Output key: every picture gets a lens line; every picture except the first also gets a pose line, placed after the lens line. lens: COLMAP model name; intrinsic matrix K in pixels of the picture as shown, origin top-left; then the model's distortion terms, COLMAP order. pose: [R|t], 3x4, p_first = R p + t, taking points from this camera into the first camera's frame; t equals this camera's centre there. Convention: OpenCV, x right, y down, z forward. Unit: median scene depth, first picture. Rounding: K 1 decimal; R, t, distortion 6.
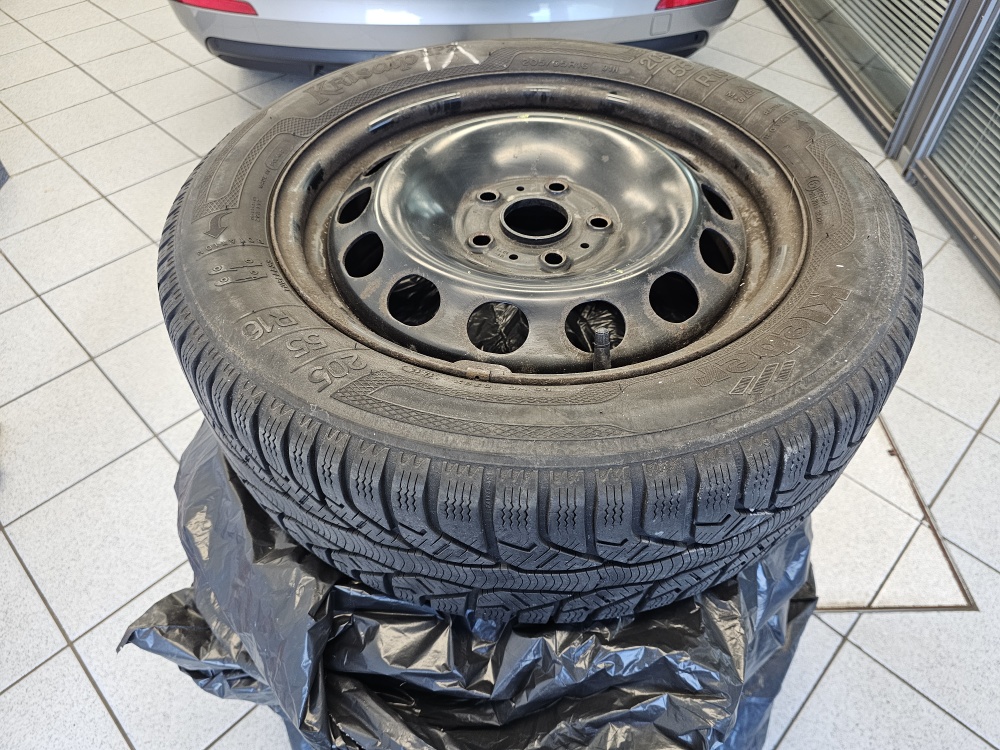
lens RADIAL K [[671.5, 0, 500.1], [0, 671.5, 374.9], [0, 0, 1]] dist [0.053858, -0.058102]
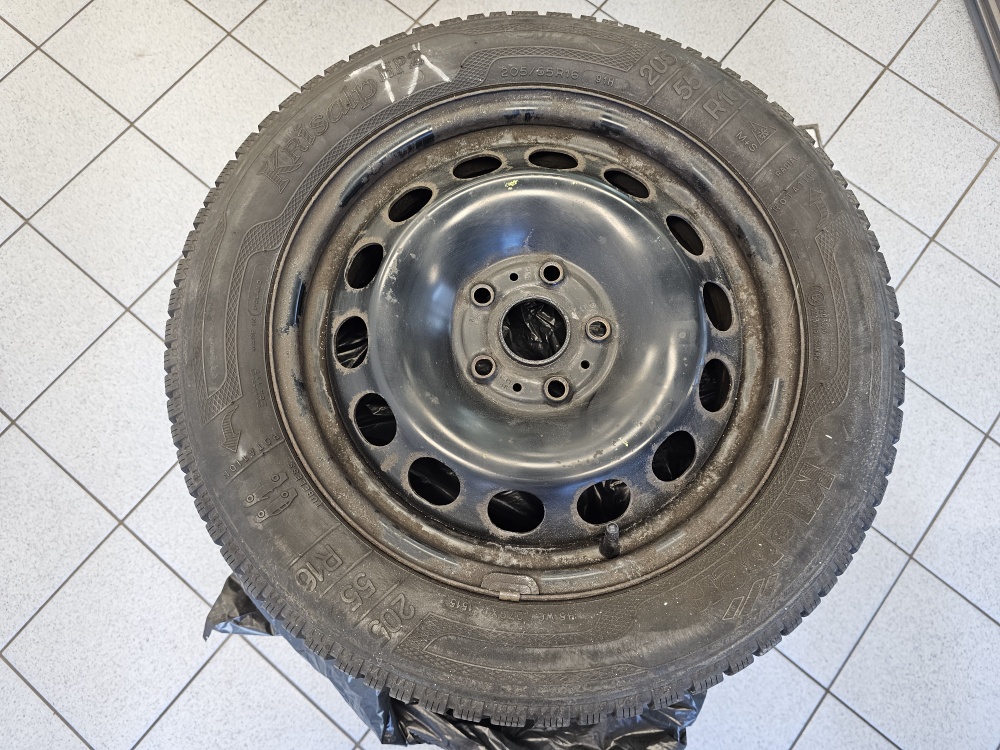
lens RADIAL K [[671.5, 0, 485.1], [0, 671.5, 359.4], [0, 0, 1]] dist [0.053858, -0.058102]
pose [[0.995546, -0.088230, 0.033223, -0.053175], [0.062882, 0.883976, 0.463285, -0.622905], [-0.070244, -0.459133, 0.885586, 0.107519]]
